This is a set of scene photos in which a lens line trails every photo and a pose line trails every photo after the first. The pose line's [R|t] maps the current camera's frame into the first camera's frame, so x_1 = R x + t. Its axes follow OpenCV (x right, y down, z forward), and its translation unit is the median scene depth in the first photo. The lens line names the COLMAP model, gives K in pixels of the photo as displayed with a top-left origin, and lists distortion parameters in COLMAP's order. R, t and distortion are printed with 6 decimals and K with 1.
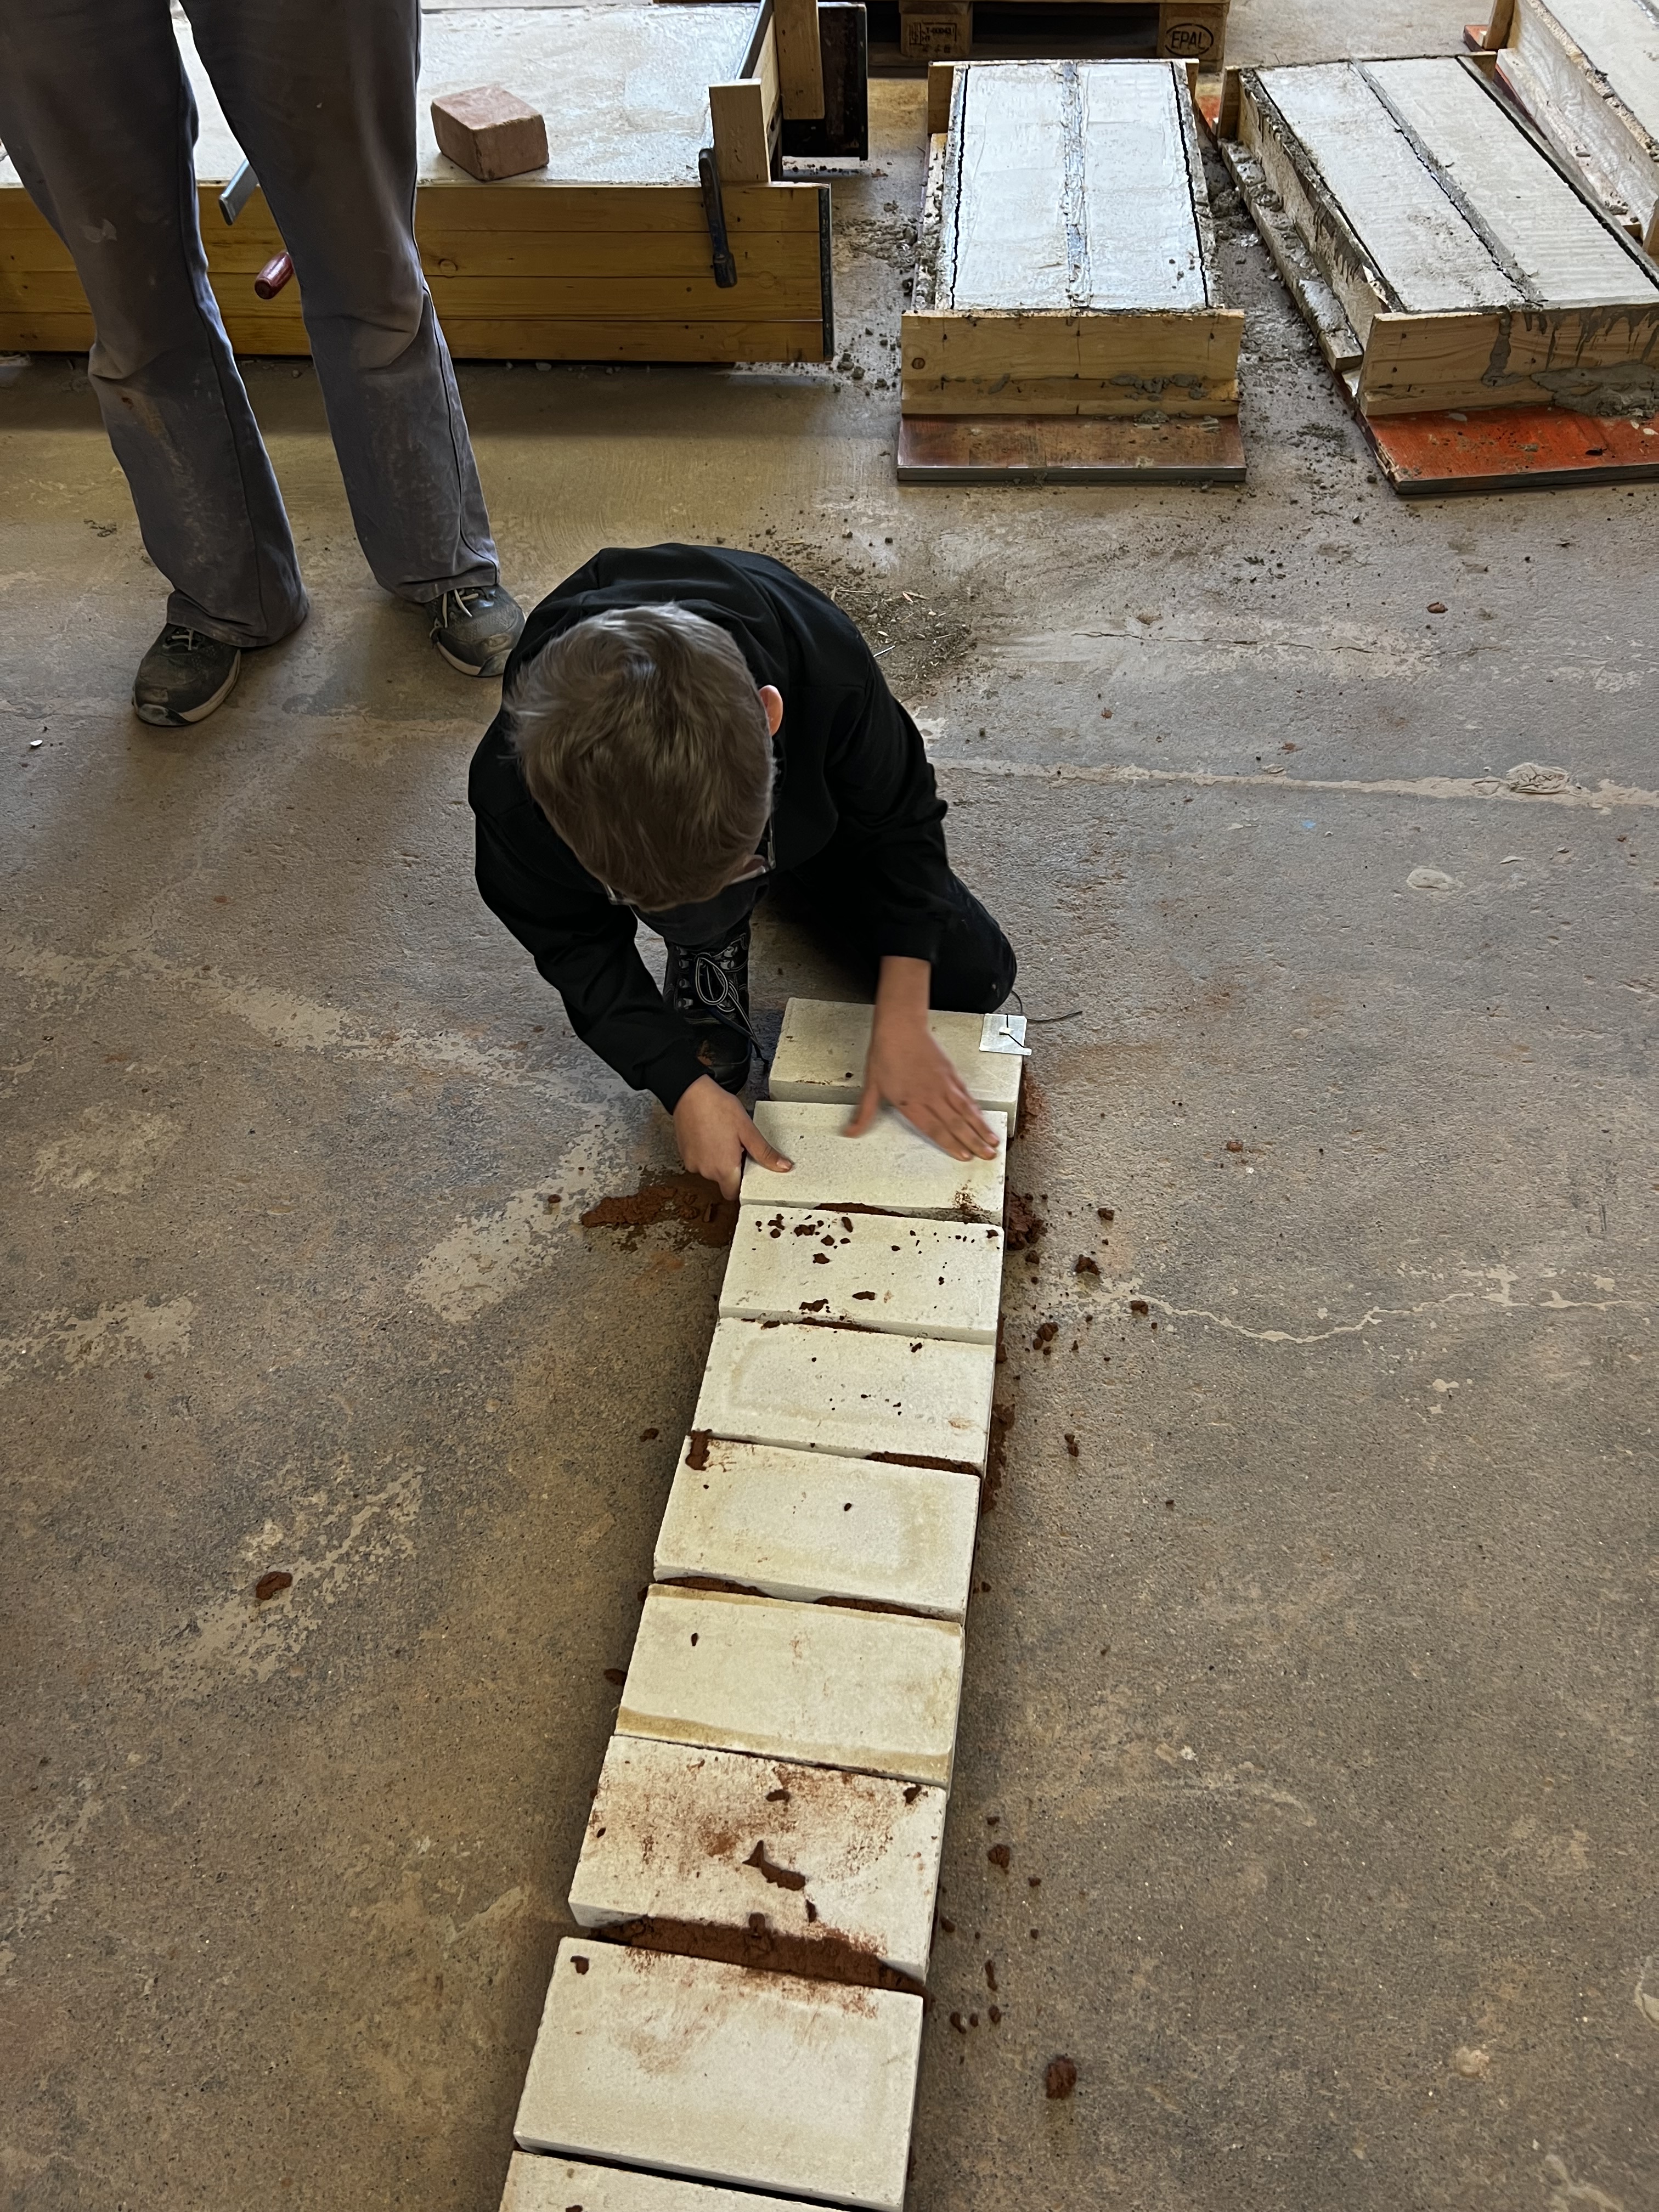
lens RADIAL K [[1662.7, 0, 816.1], [0, 1662.7, 1117.5], [0, 0, 1]] dist [0.054689, -0.056521]
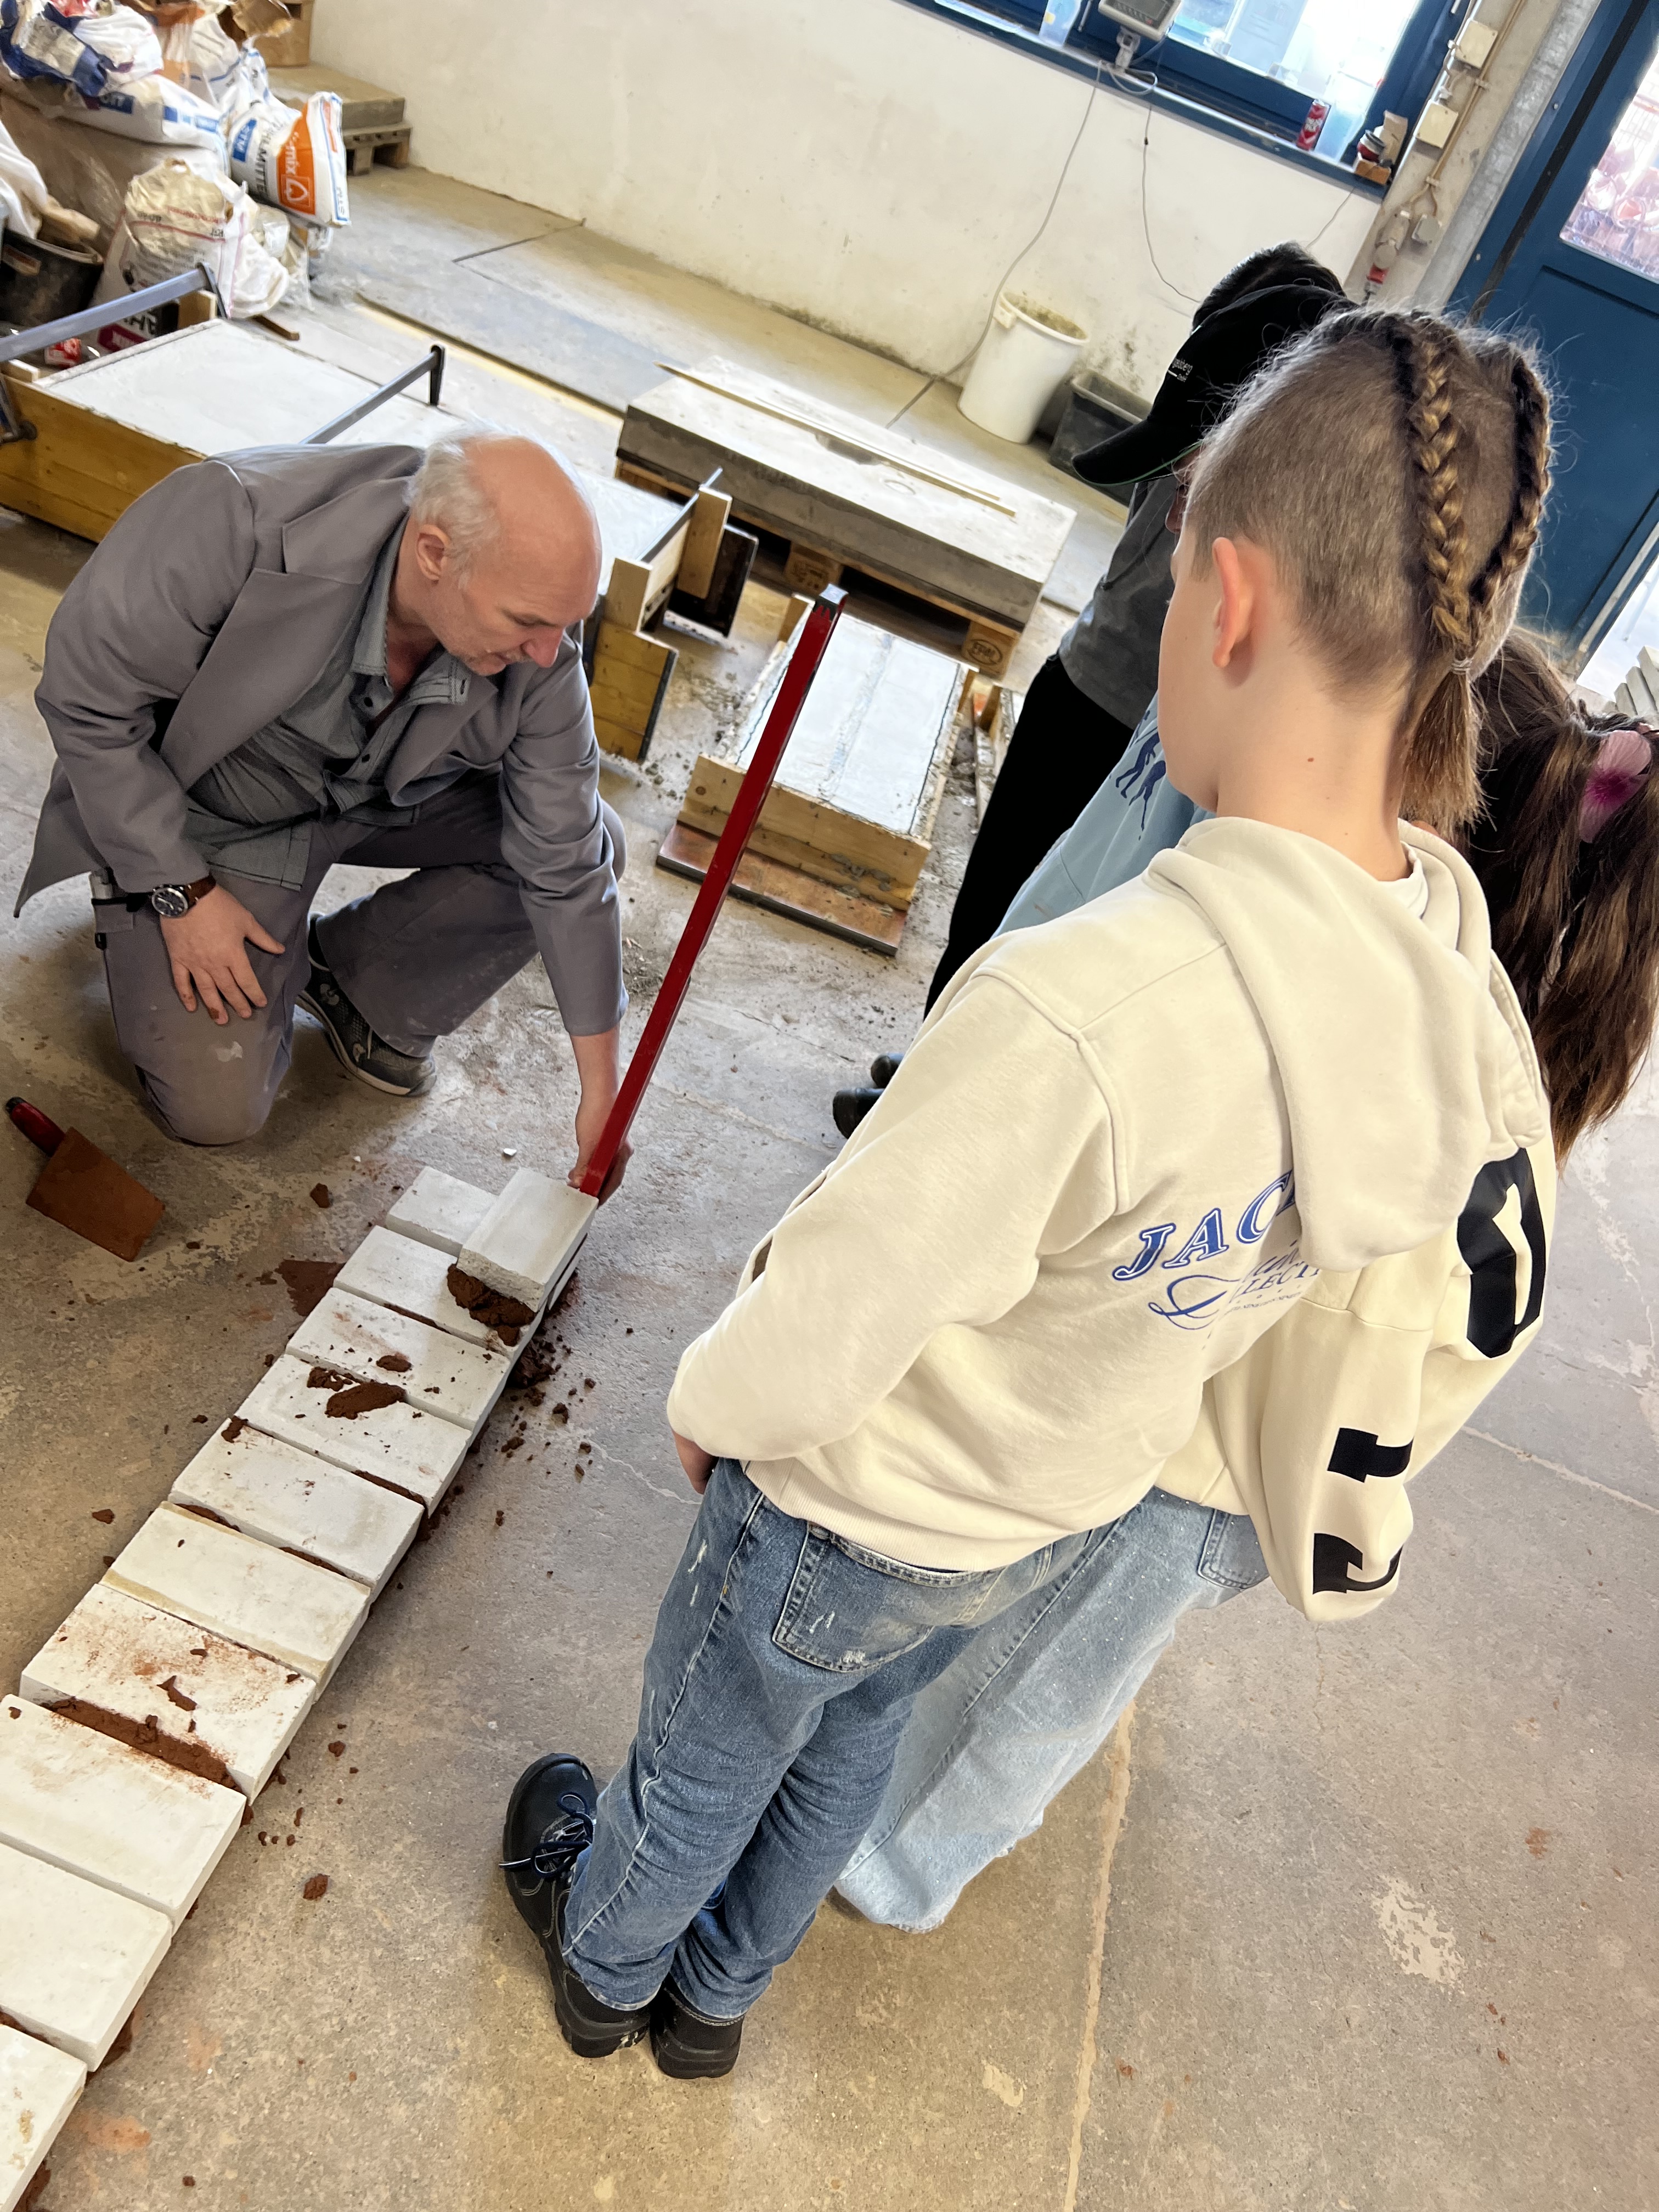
lens RADIAL K [[1662.7, 0, 844.1], [0, 1662.7, 1125.9], [0, 0, 1]] dist [0.054689, -0.056521]
pose [[0.928037, 0.338396, 0.155679, 0.100345], [-0.298207, 0.925409, -0.233862, 0.145893], [-0.223205, 0.170608, 0.959725, -0.501679]]
